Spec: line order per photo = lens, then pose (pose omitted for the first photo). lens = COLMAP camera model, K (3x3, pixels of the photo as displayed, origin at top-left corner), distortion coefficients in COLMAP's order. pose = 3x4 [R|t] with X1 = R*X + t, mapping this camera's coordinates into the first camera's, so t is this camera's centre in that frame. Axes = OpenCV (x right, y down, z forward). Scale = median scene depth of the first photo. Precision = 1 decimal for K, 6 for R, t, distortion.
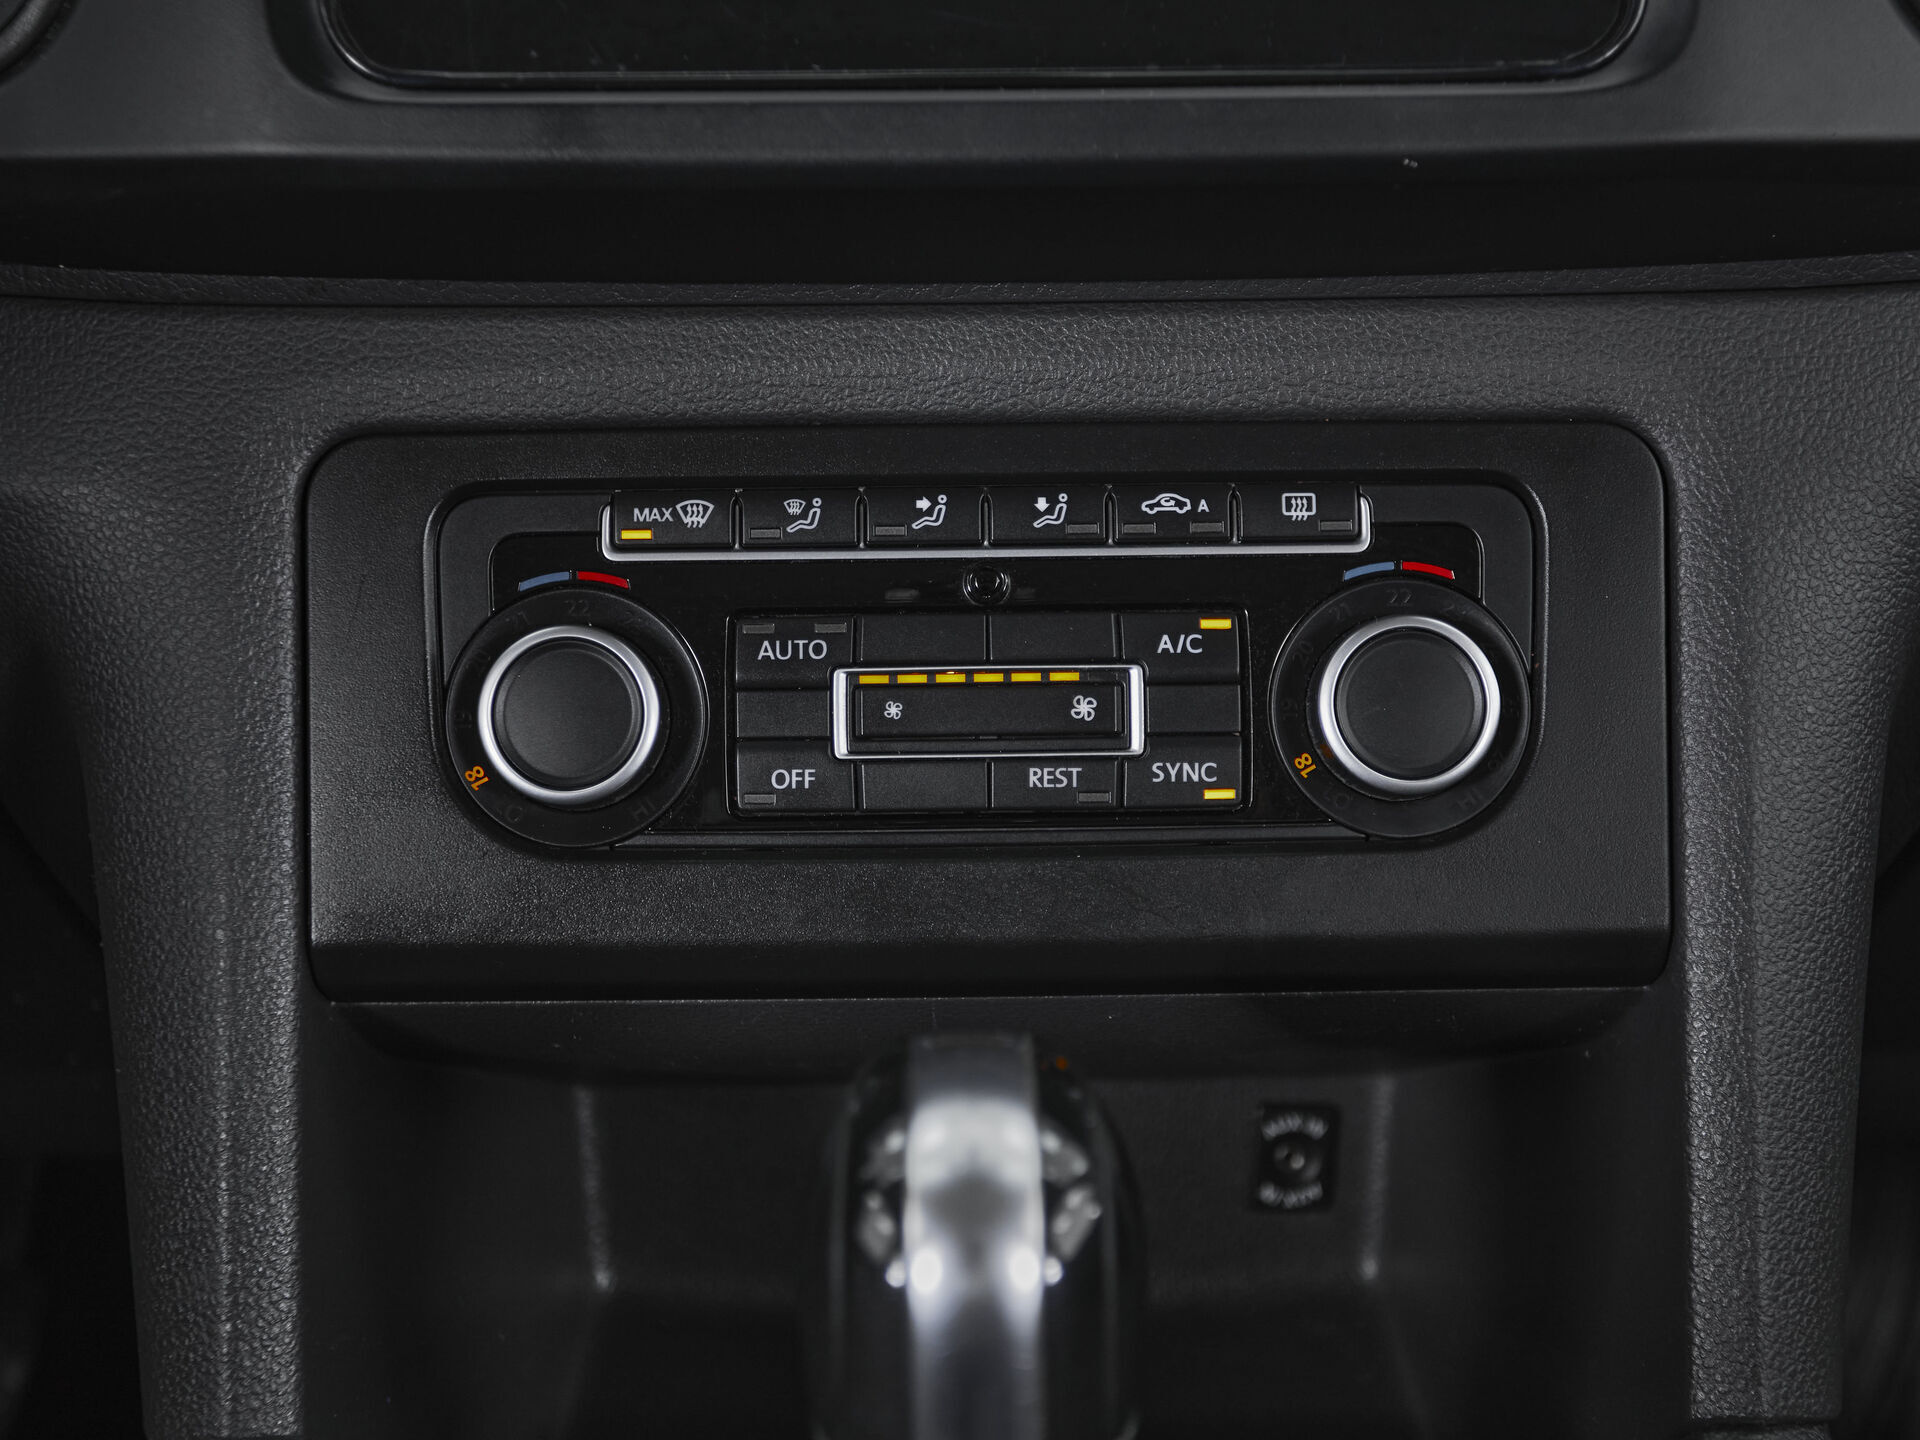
lens RADIAL K [[2458.5, 0, 966.1], [0, 2458.5, 668.0], [0, 0, 1]] dist [0.015350, 0.052183]
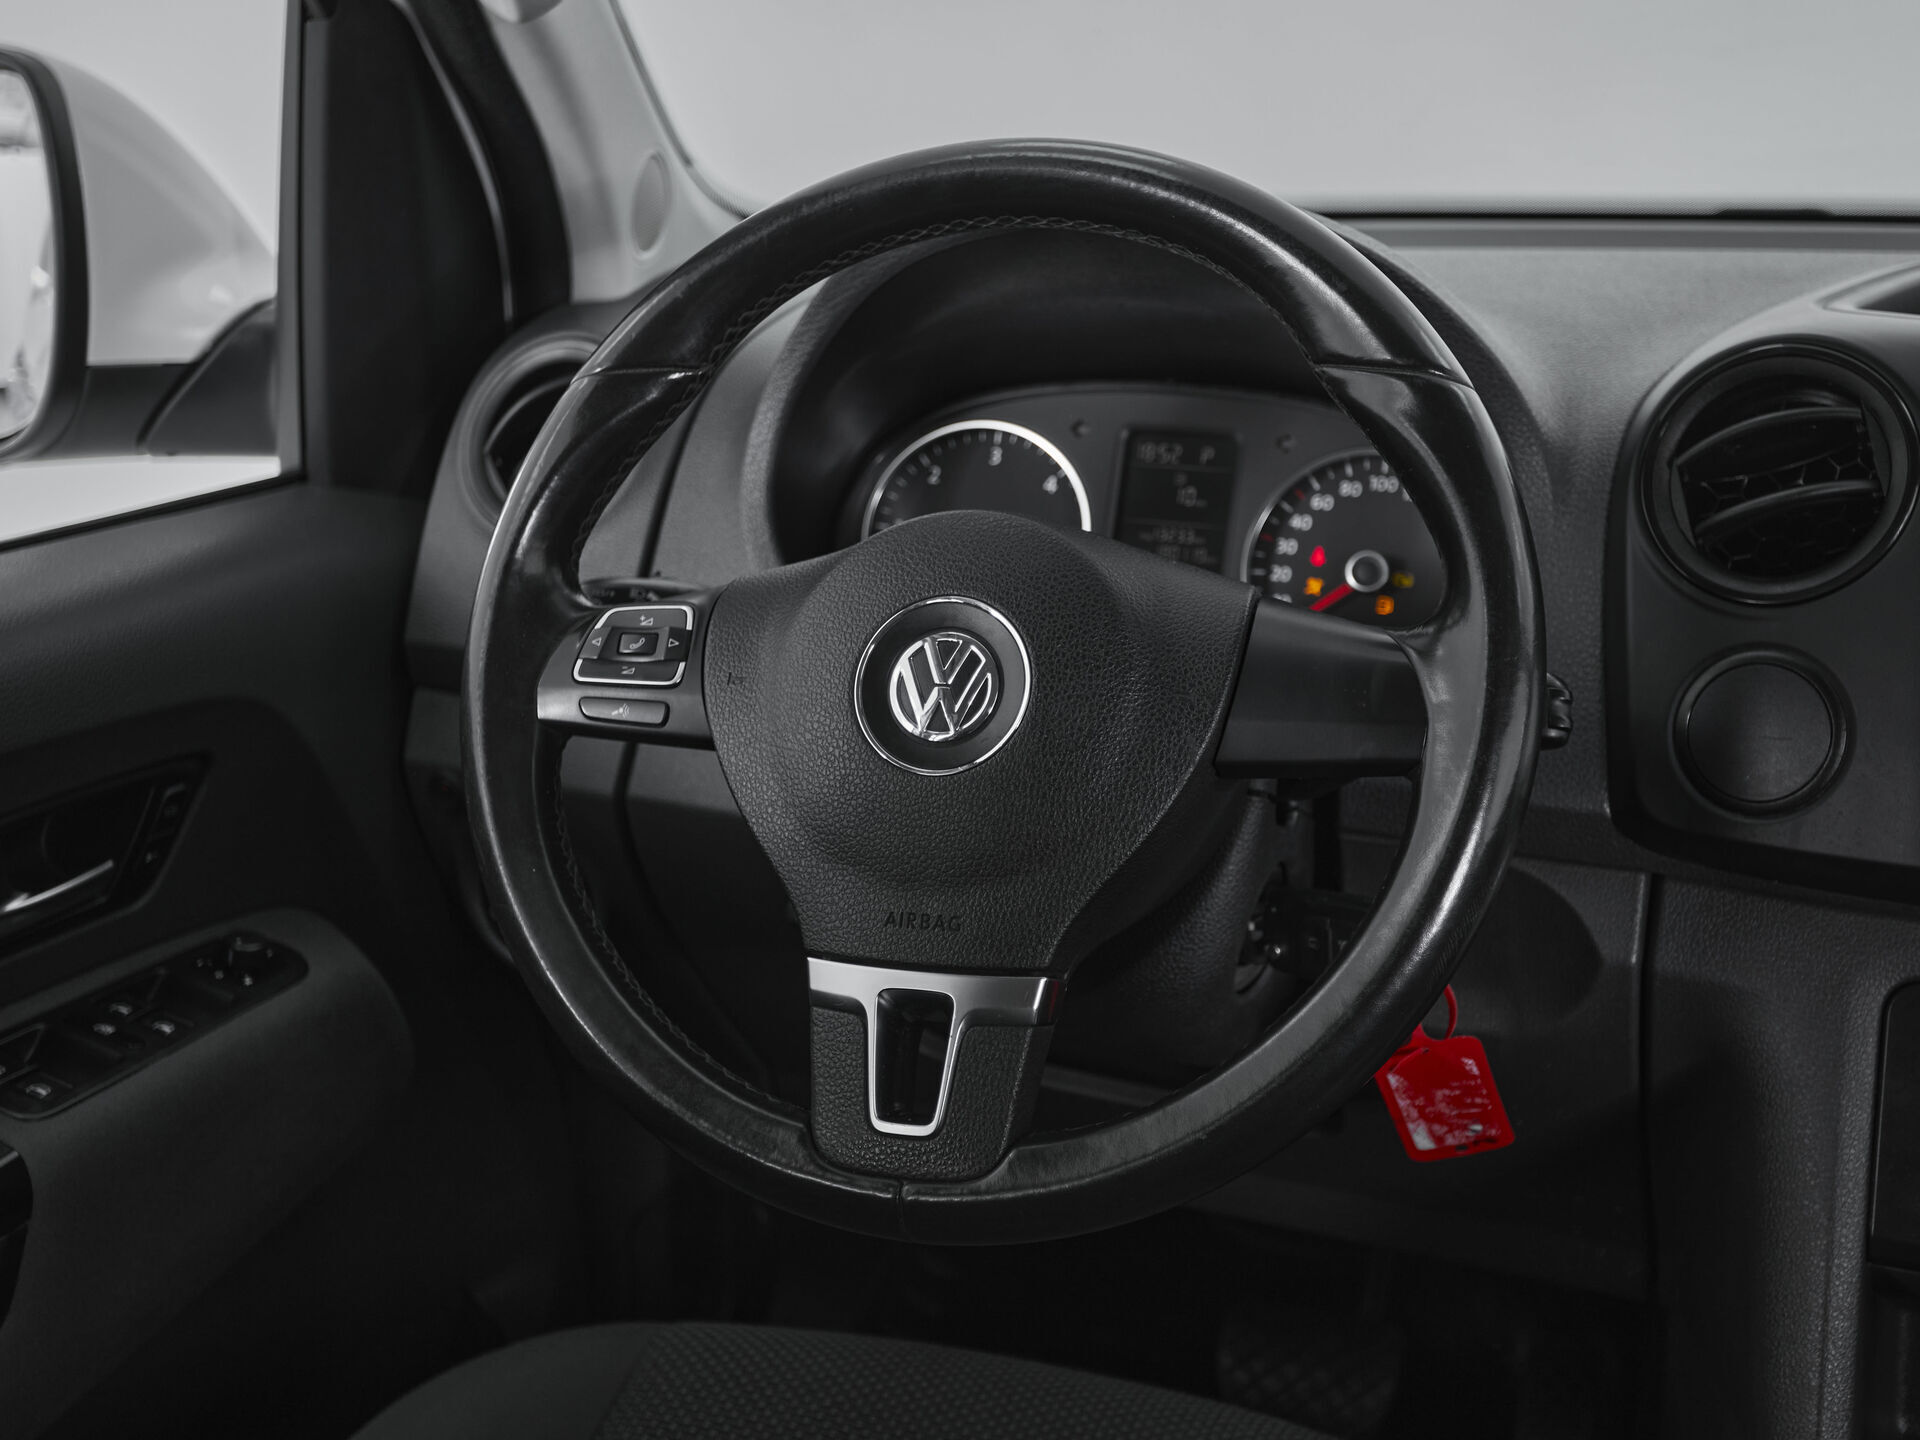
lens RADIAL K [[2301.3, 0, 960.0], [0, 2301.3, 720.0], [0, 0, 1]] dist [0.025468, 0.016674]
pose [[0.930206, 0.108692, -0.350574, -0.336446], [-0.120043, 0.992711, -0.010740, -0.192534], [0.346851, 0.052074, 0.936473, -1.034749]]
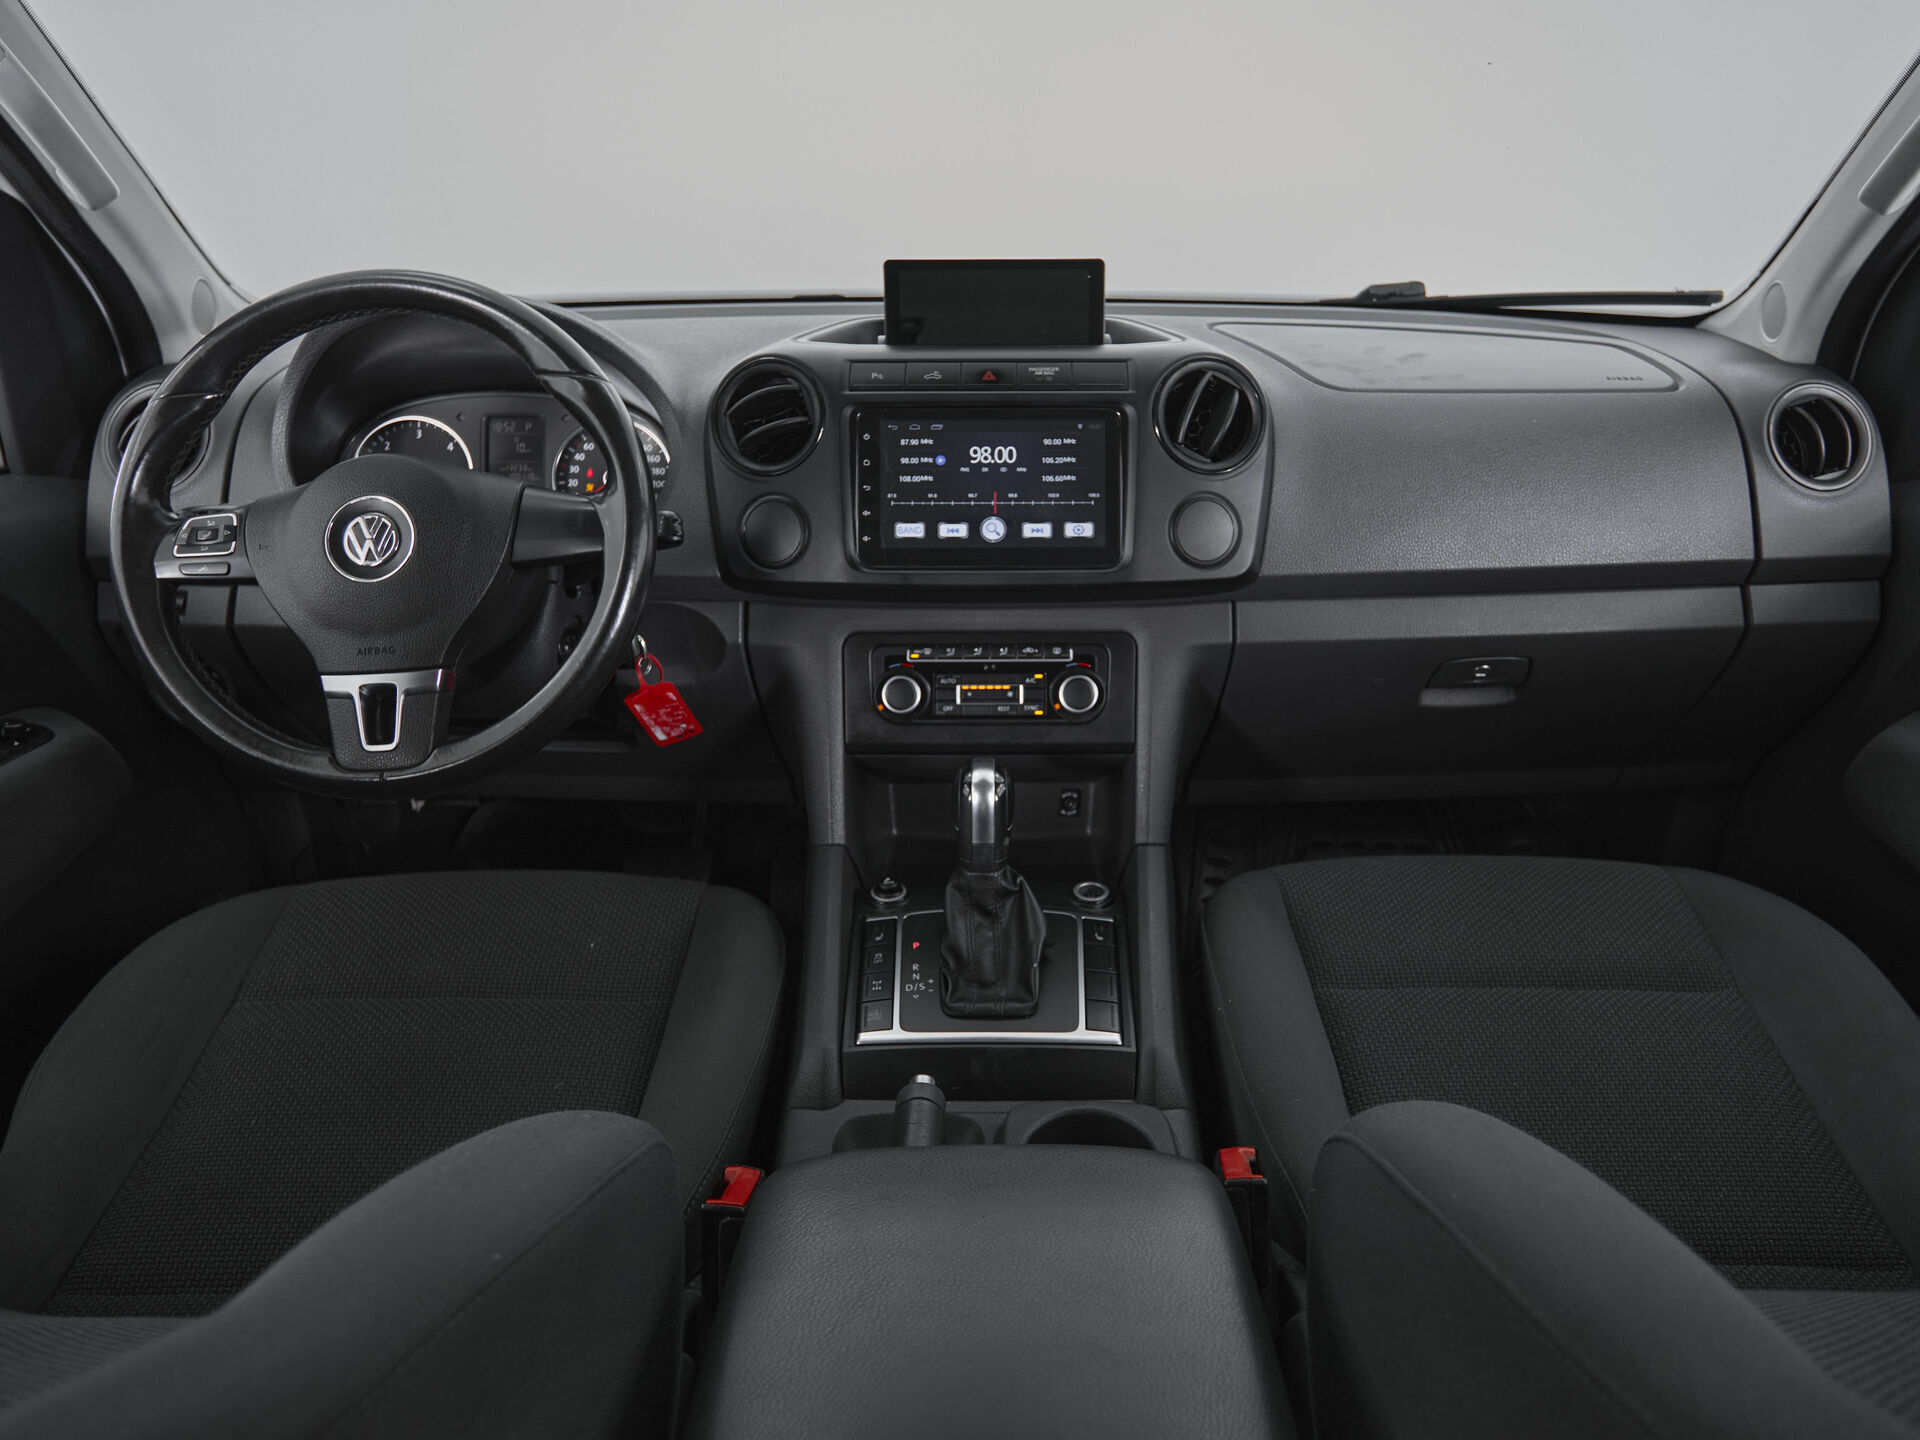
lens RADIAL K [[1276.7, 0, 984.5], [0, 1276.7, 719.0], [0, 0, 1]] dist [0.003325, -0.001143]
pose [[0.999822, 0.010371, -0.015733, 0.037650], [-0.009302, 0.997741, 0.066535, -0.096992], [0.016388, -0.066376, 0.997660, -1.424665]]
